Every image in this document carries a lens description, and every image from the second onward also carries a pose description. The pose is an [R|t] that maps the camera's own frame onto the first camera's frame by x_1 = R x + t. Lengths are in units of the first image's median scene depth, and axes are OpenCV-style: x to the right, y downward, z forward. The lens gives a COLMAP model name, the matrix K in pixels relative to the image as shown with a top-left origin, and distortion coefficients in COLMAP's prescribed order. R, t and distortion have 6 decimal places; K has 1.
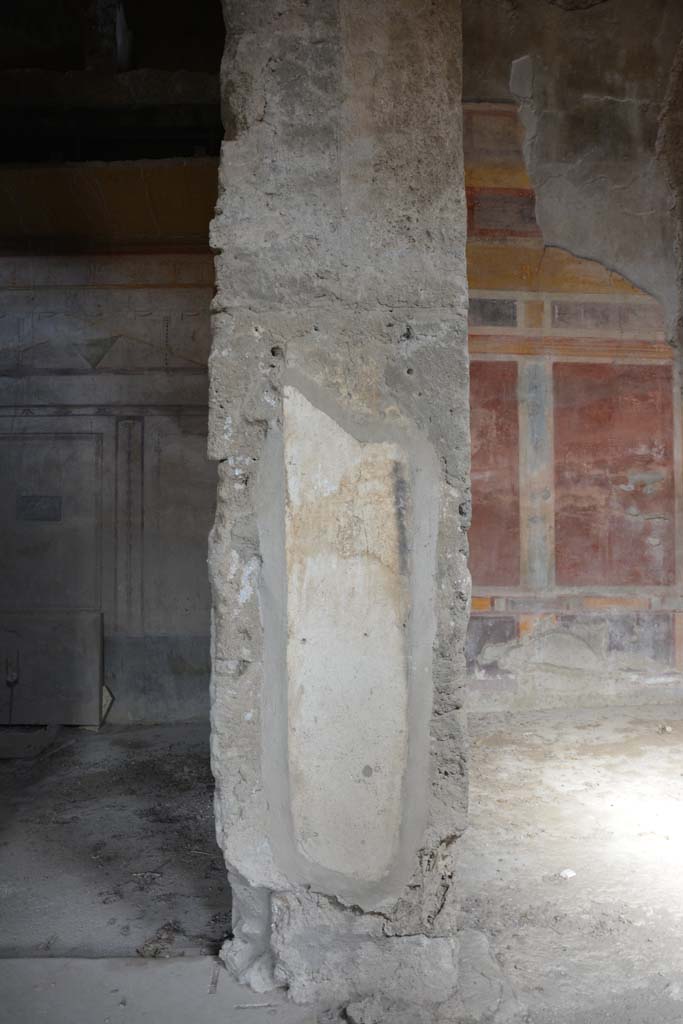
lens RADIAL K [[802.7, 0, 340.0], [0, 802.7, 520.8], [0, 0, 1]] dist [-0.151190, 0.106206]
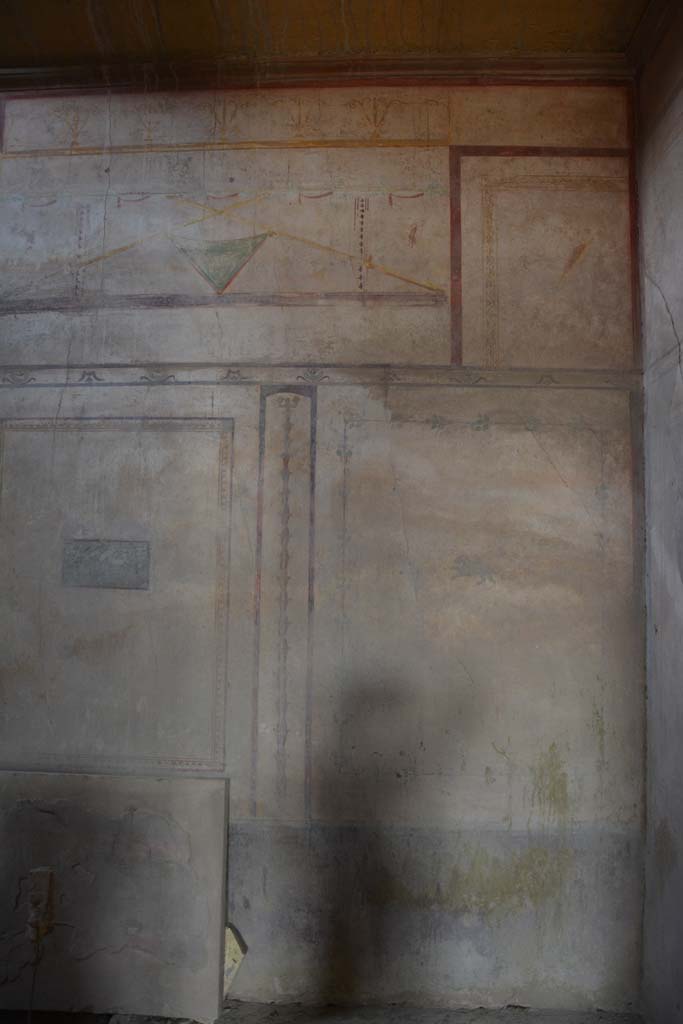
lens RADIAL K [[802.7, 0, 337.0], [0, 802.7, 510.7], [0, 0, 1]] dist [-0.151190, 0.106206]
pose [[0.996074, 0.008351, -0.088130, -0.189040], [-0.014567, 0.997431, -0.070130, -0.016652], [0.087318, 0.071139, 0.993637, 0.501461]]
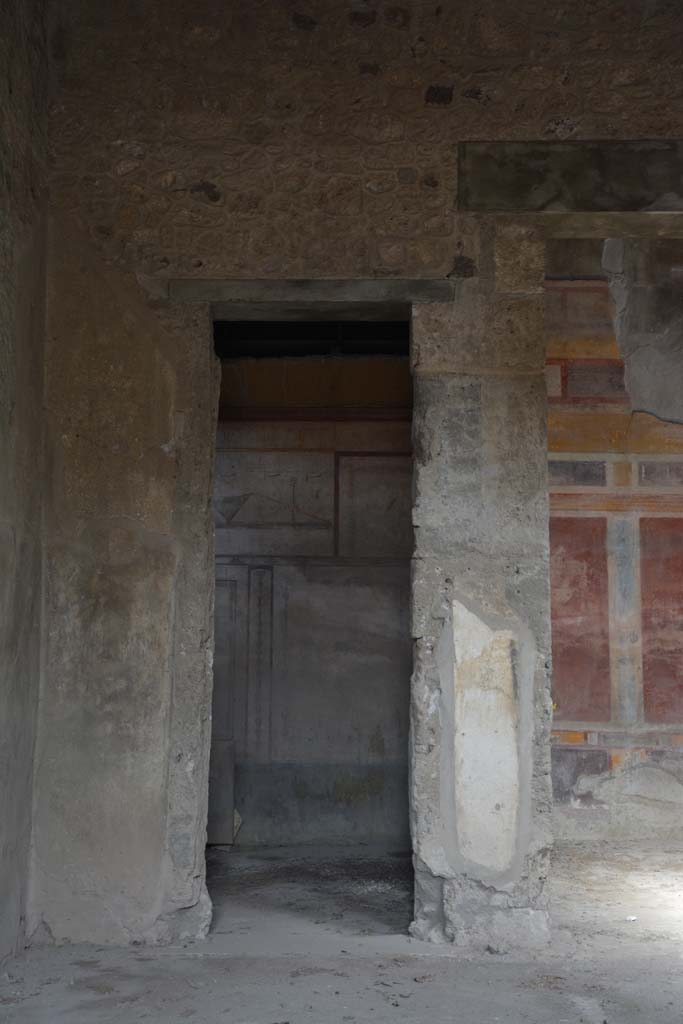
lens RADIAL K [[1296.6, 0, 331.3], [0, 1296.6, 516.4], [0, 0, 1]] dist [0.079080, 0.000000]
pose [[0.999402, 0.004969, -0.034221, -0.101793], [-0.008165, 0.995549, -0.093891, -0.028900], [0.033602, 0.094114, 0.994994, -0.848694]]
